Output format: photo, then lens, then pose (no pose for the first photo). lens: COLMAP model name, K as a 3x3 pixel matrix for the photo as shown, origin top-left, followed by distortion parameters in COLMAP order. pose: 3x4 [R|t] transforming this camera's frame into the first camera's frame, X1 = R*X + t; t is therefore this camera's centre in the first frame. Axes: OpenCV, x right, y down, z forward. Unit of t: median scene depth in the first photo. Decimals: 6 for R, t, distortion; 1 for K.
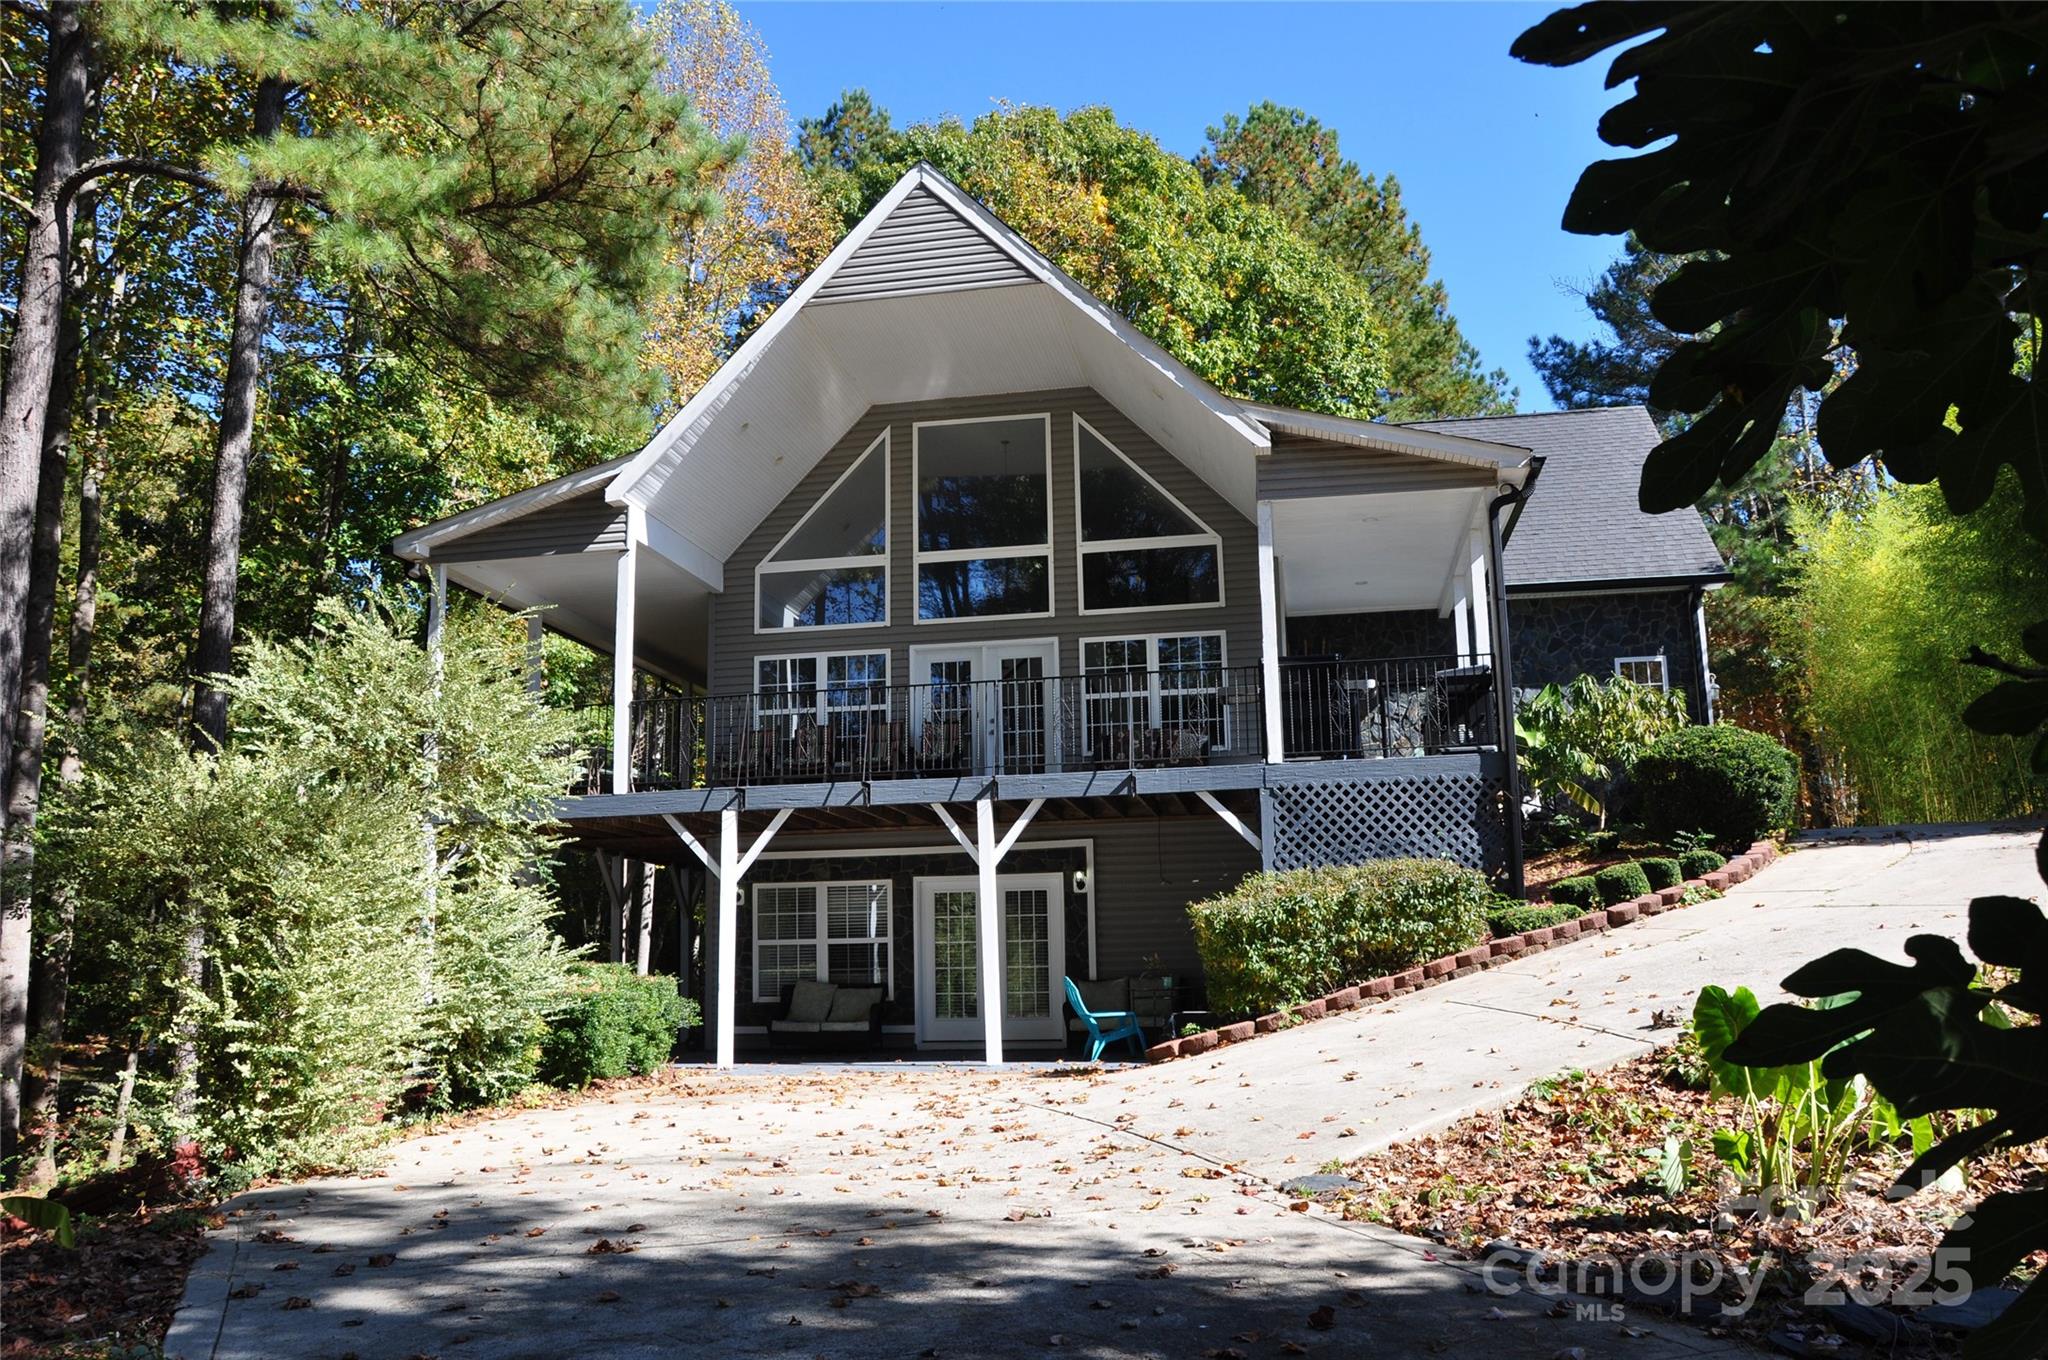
lens RADIAL K [[1676.0, 0, 1037.7], [0, 1676.0, 647.7], [0, 0, 1]] dist [-0.091169, -0.001044]
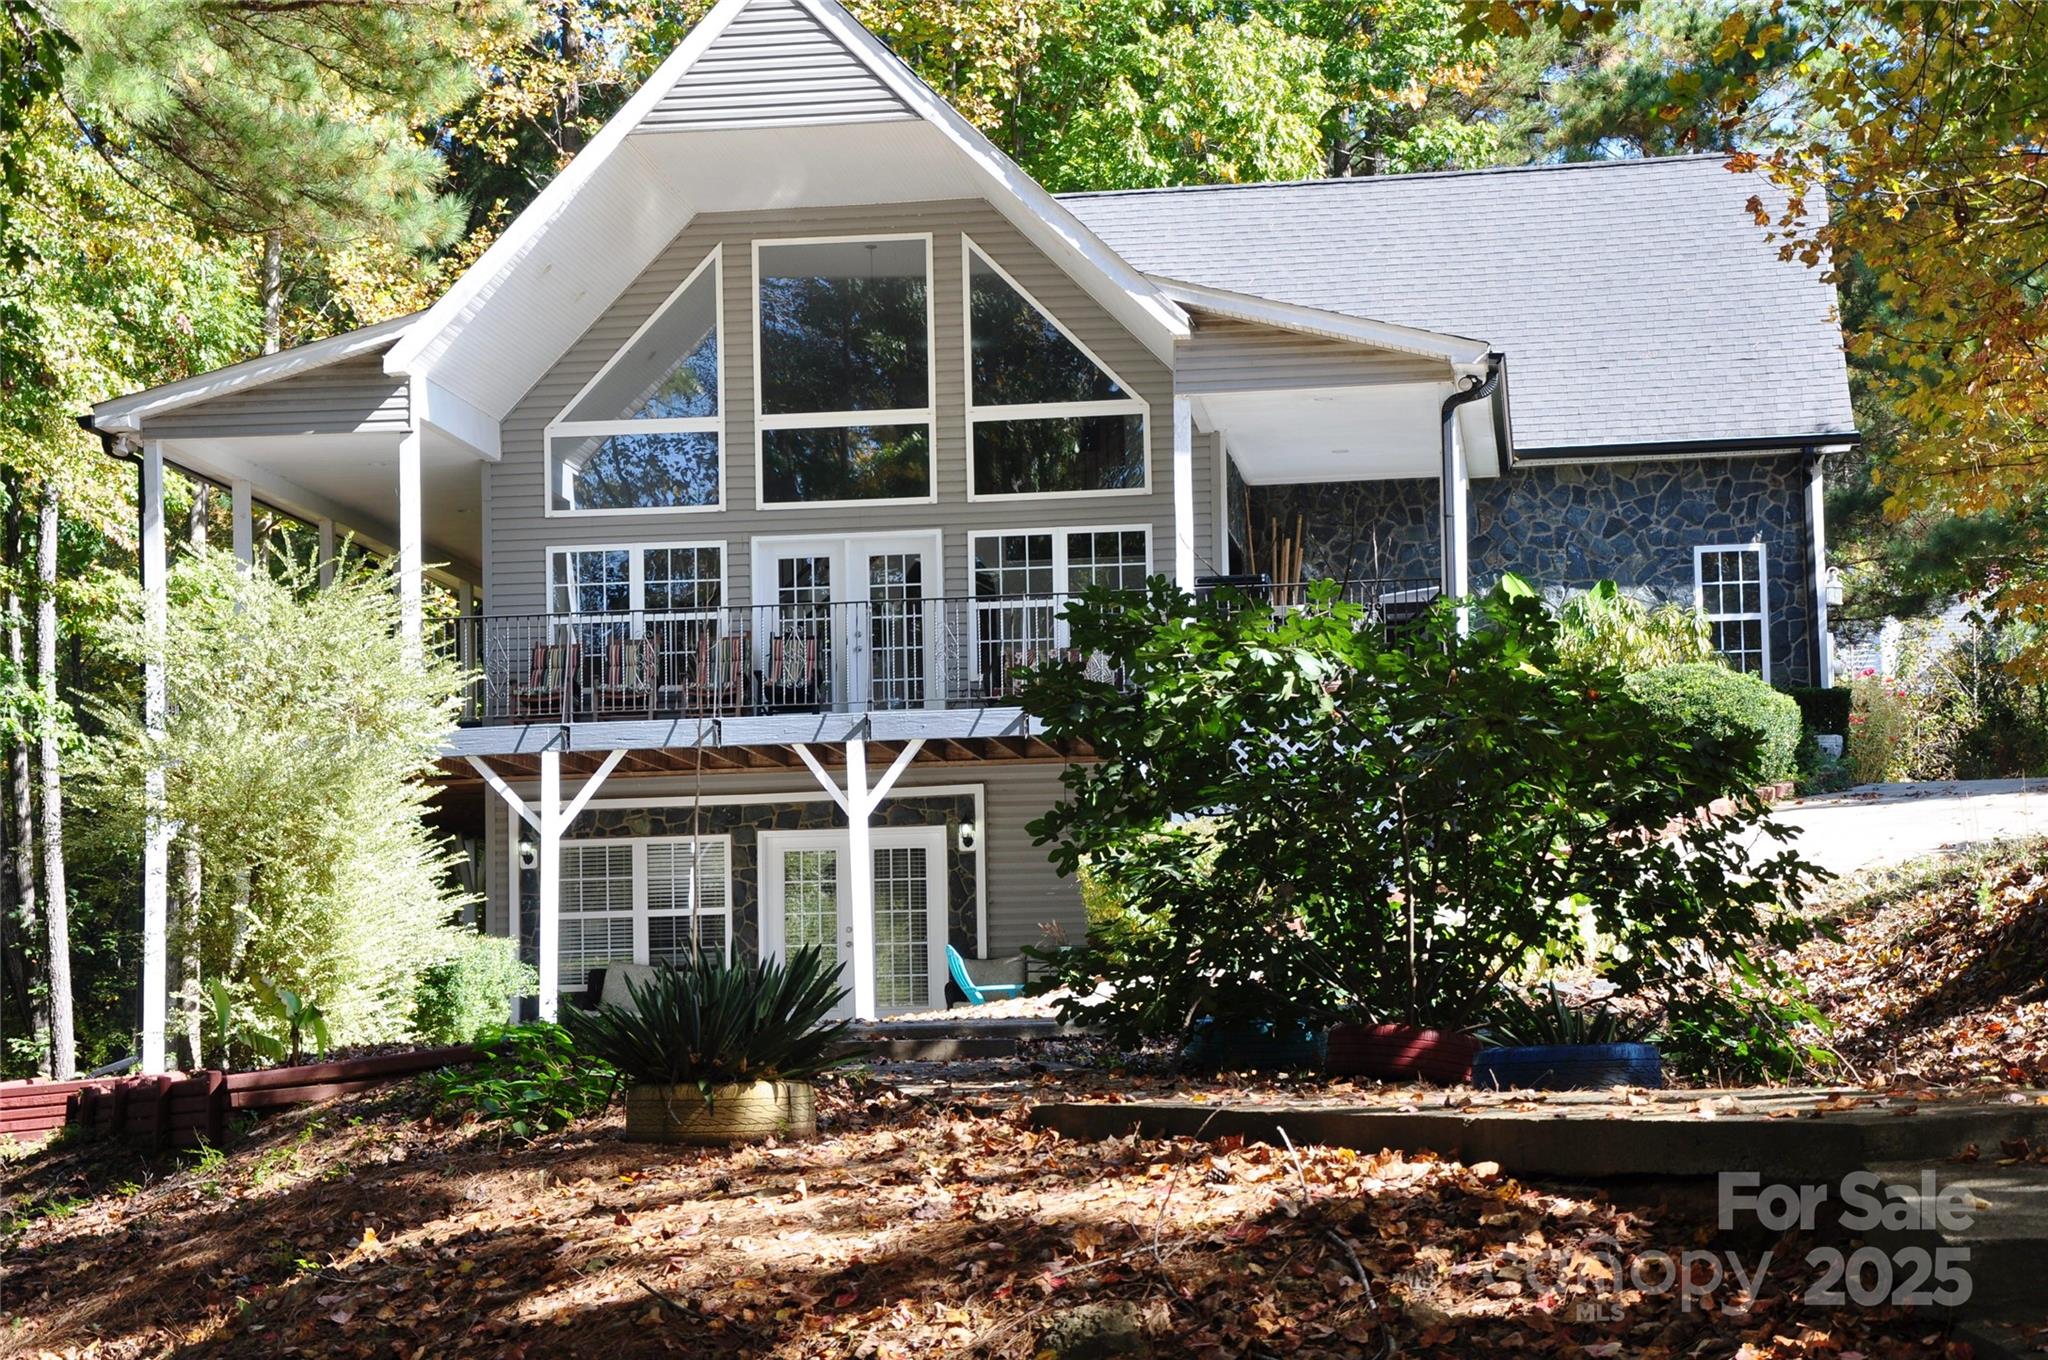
lens RADIAL K [[4201.2, 0, 1024.0], [0, 4201.2, 680.0], [0, 0, 1]] dist [0.399613, 0.518813]
pose [[0.999519, 0.004026, 0.030760, -0.010111], [-0.006837, 0.995751, 0.091830, -0.123784], [-0.030260, -0.091996, 0.995300, -1.026574]]
